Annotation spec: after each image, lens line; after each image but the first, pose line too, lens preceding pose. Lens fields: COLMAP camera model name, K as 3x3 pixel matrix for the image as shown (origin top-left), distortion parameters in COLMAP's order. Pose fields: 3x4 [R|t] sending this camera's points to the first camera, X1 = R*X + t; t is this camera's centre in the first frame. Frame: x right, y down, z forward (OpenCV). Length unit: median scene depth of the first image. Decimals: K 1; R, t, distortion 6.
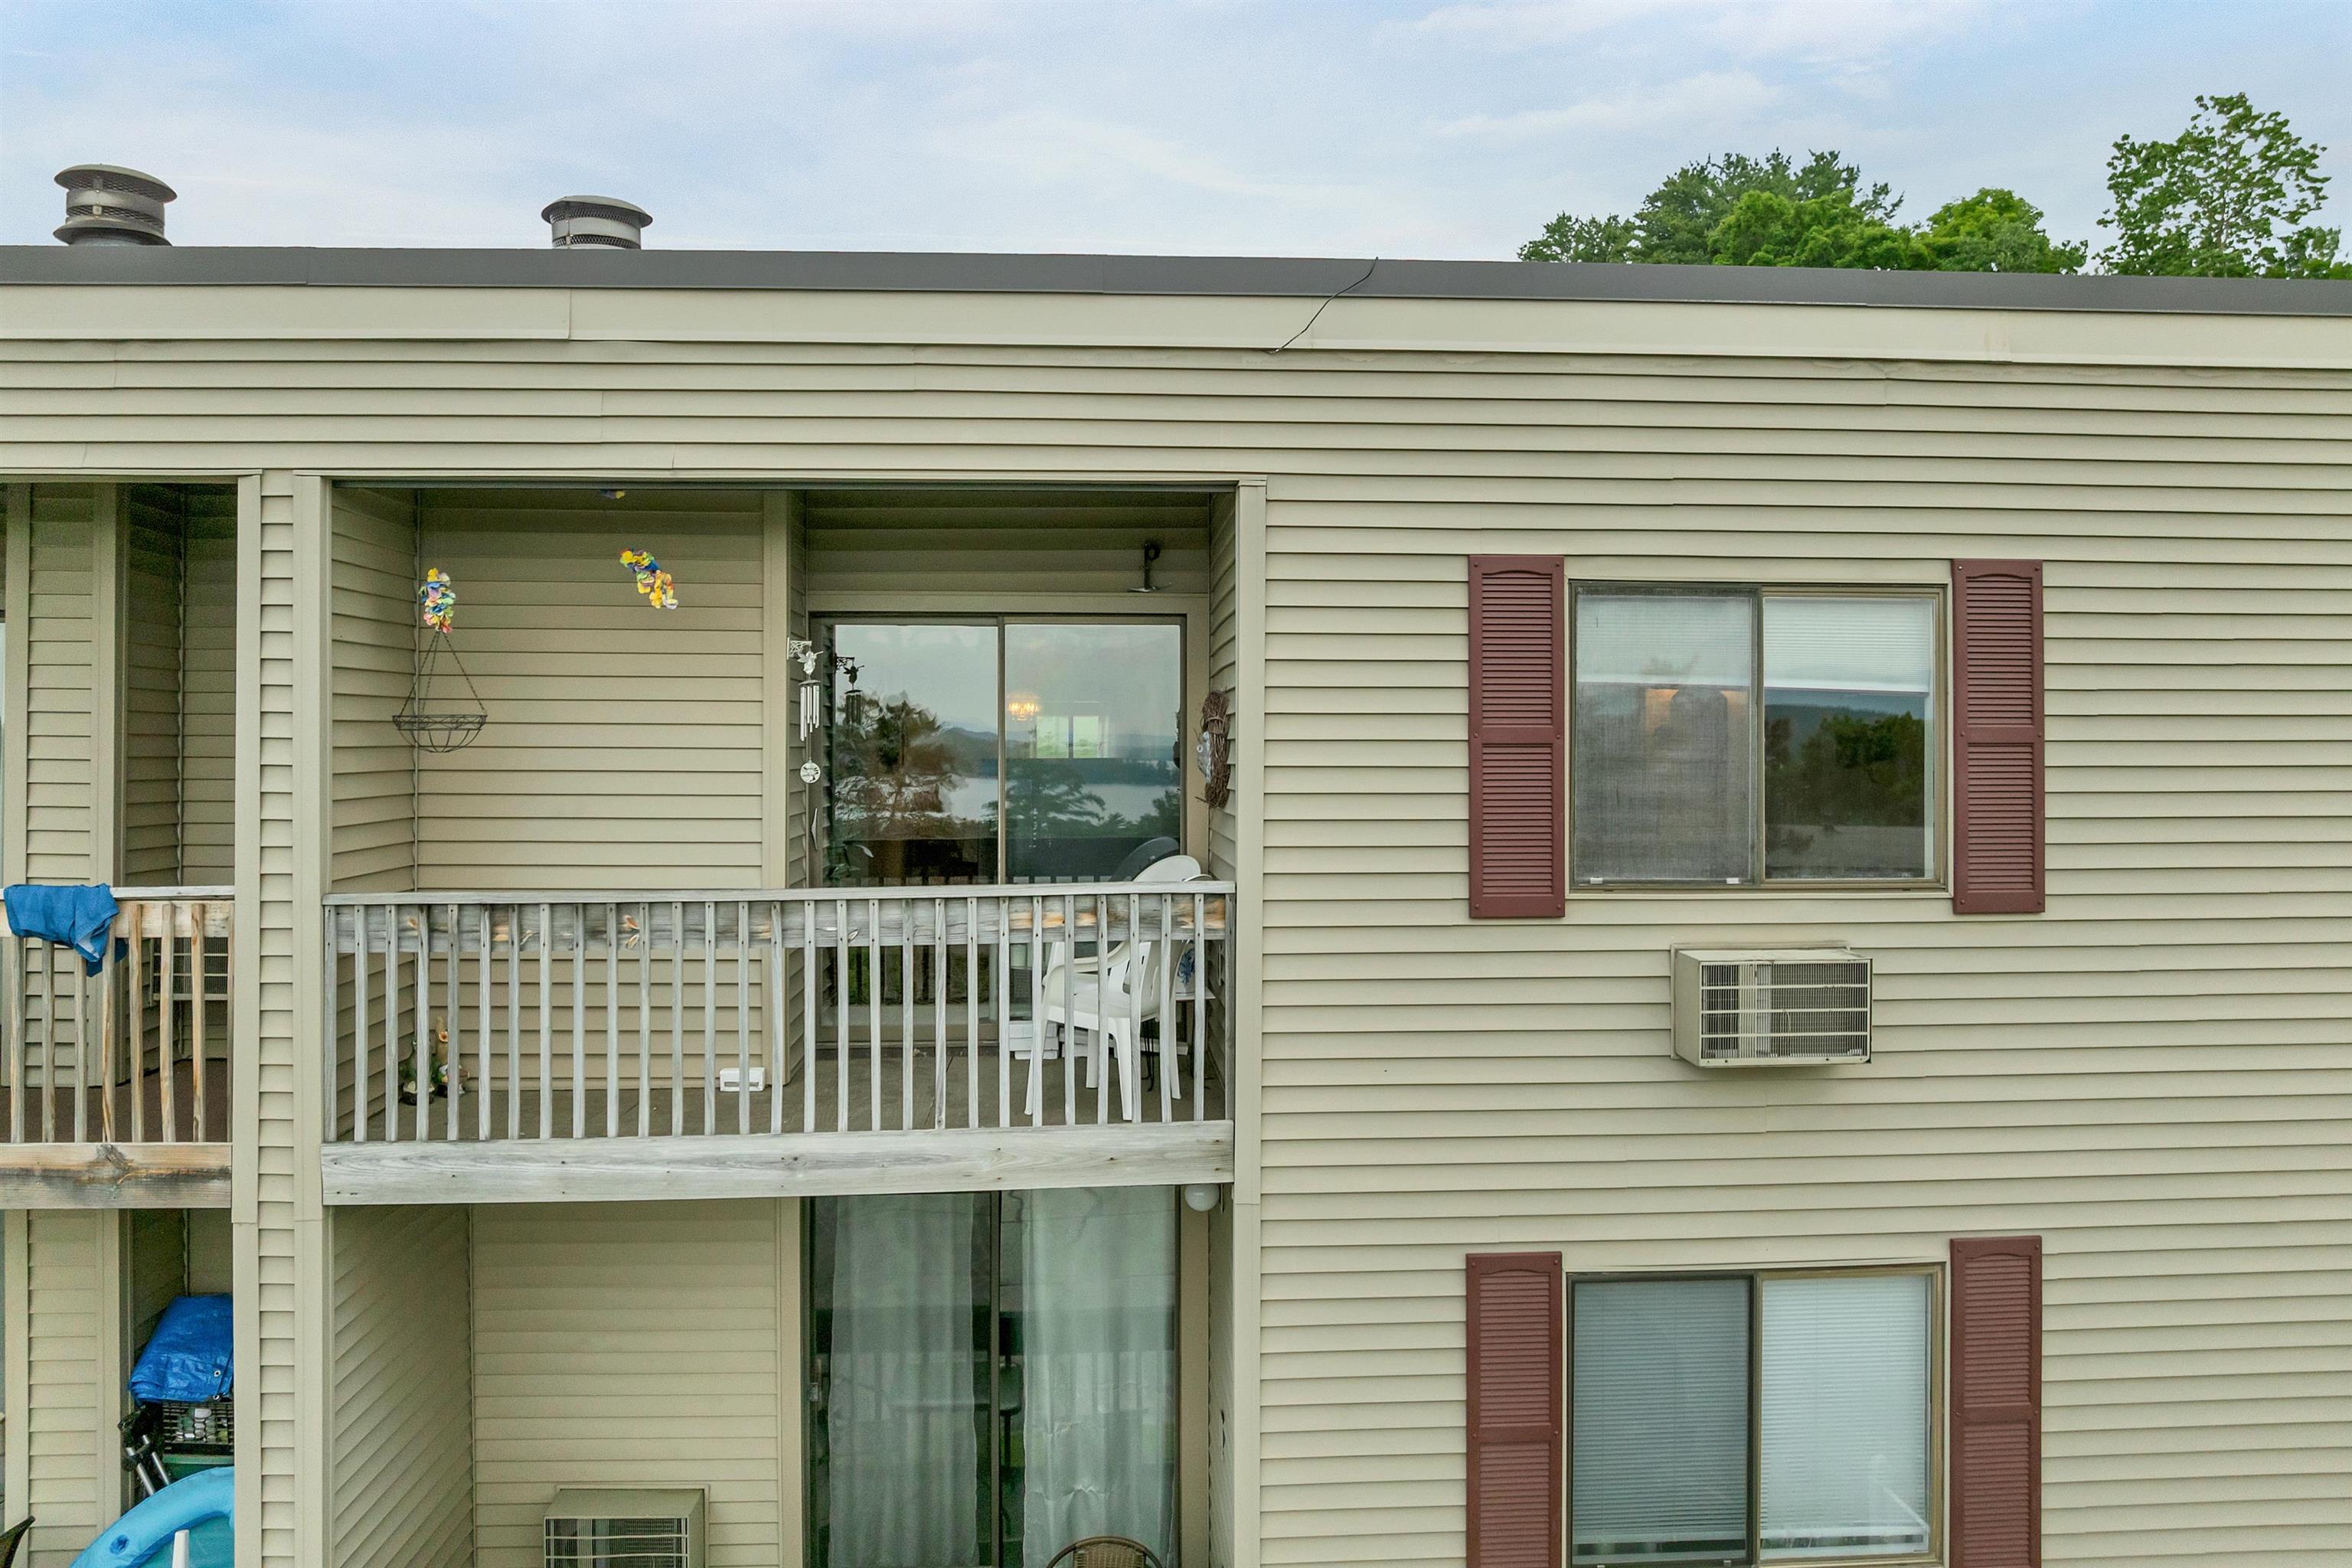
lens RADIAL K [[1686.9, 0, 1165.2], [0, 1686.9, 764.8], [0, 0, 1]] dist [-0.049893, 0.028804]
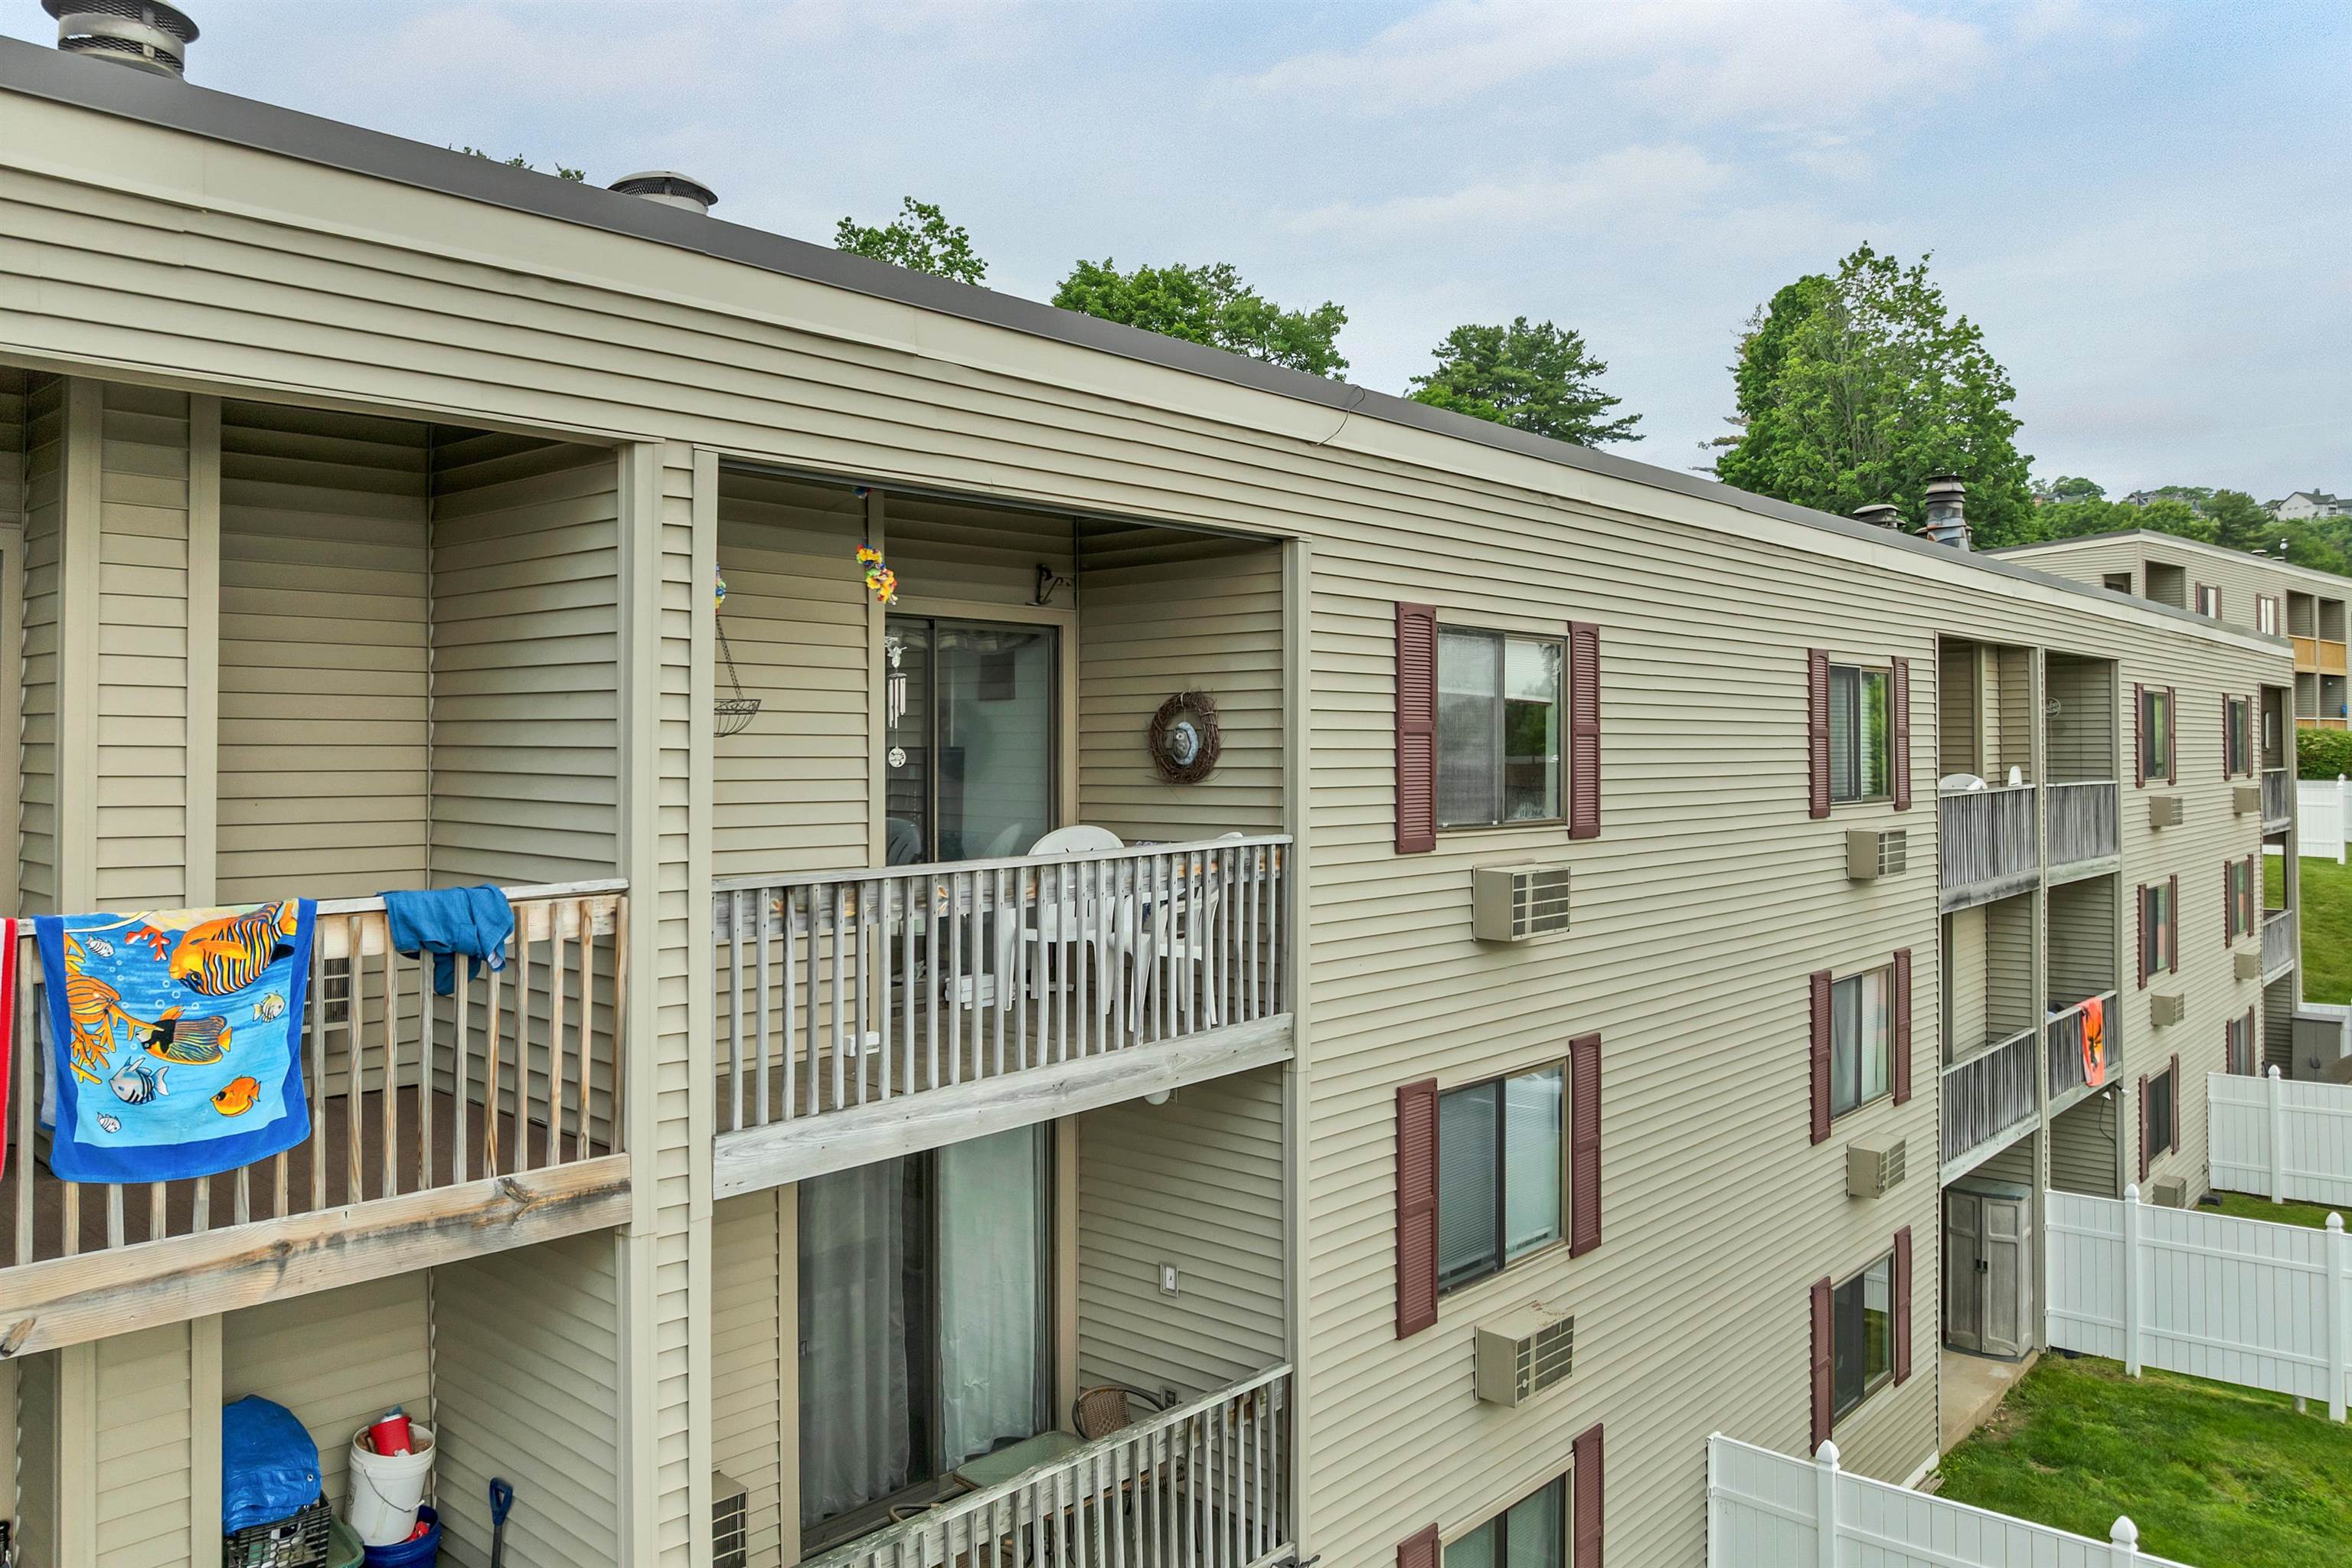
lens RADIAL K [[1686.9, 0, 1181.9], [0, 1686.9, 765.3], [0, 0, 1]] dist [-0.049893, 0.028804]
pose [[0.709290, -0.008550, 0.704865, -0.956577], [0.009521, 0.999951, 0.002548, 0.009770], [-0.704853, 0.004904, 0.709337, 0.105652]]
